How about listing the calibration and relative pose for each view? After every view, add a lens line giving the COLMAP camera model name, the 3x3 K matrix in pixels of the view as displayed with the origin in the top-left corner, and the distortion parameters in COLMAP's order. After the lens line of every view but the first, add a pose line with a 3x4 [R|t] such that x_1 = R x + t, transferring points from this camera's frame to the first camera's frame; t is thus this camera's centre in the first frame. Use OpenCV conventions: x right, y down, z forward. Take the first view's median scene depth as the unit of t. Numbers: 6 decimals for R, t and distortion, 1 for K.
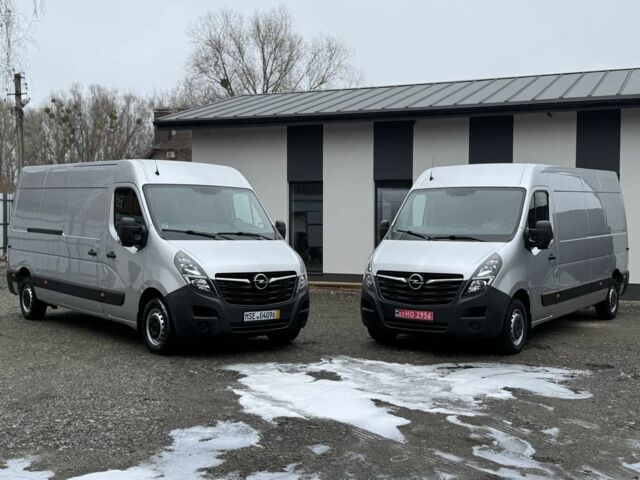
lens RADIAL K [[829.6, 0, 323.4], [0, 829.6, 240.3], [0, 0, 1]] dist [0.124697, 0.000000]
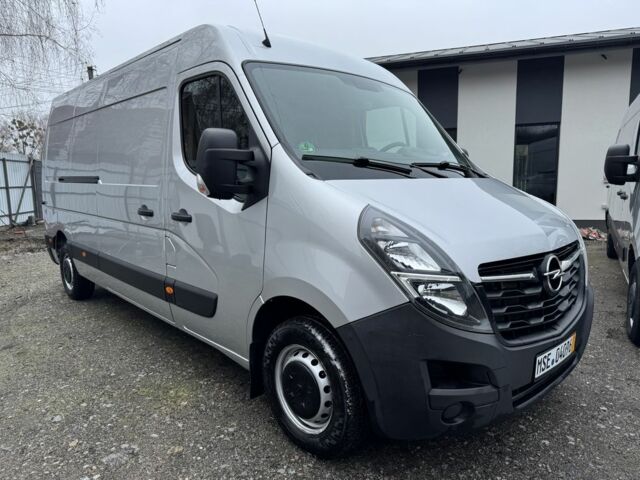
lens RADIAL K [[455.5, 0, 317.9], [0, 455.5, 243.0], [0, 0, 1]] dist [0.049242, -0.046181]
pose [[0.997612, -0.035693, 0.059126, -0.188837], [0.028886, 0.993263, 0.112227, 0.005116], [-0.062734, -0.110251, 0.991922, 0.719599]]
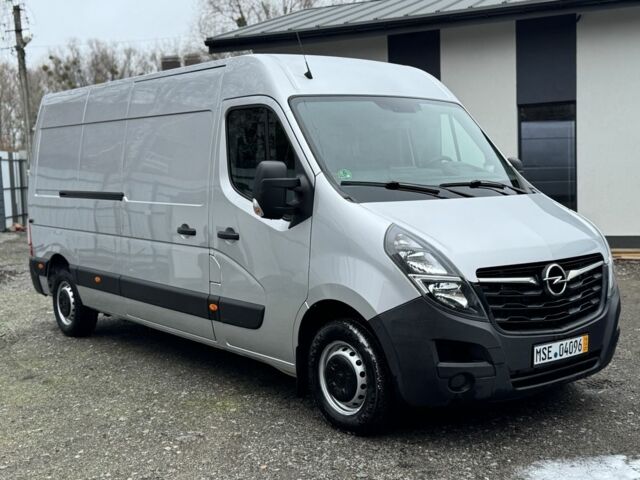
lens RADIAL K [[829.6, 0, 318.7], [0, 829.6, 234.1], [0, 0, 1]] dist [0.124697, 0.000000]
pose [[0.999063, -0.041824, -0.011157, -0.190553], [0.042330, 0.997861, 0.049813, -0.006616], [0.009050, -0.050238, 0.998696, 0.469727]]
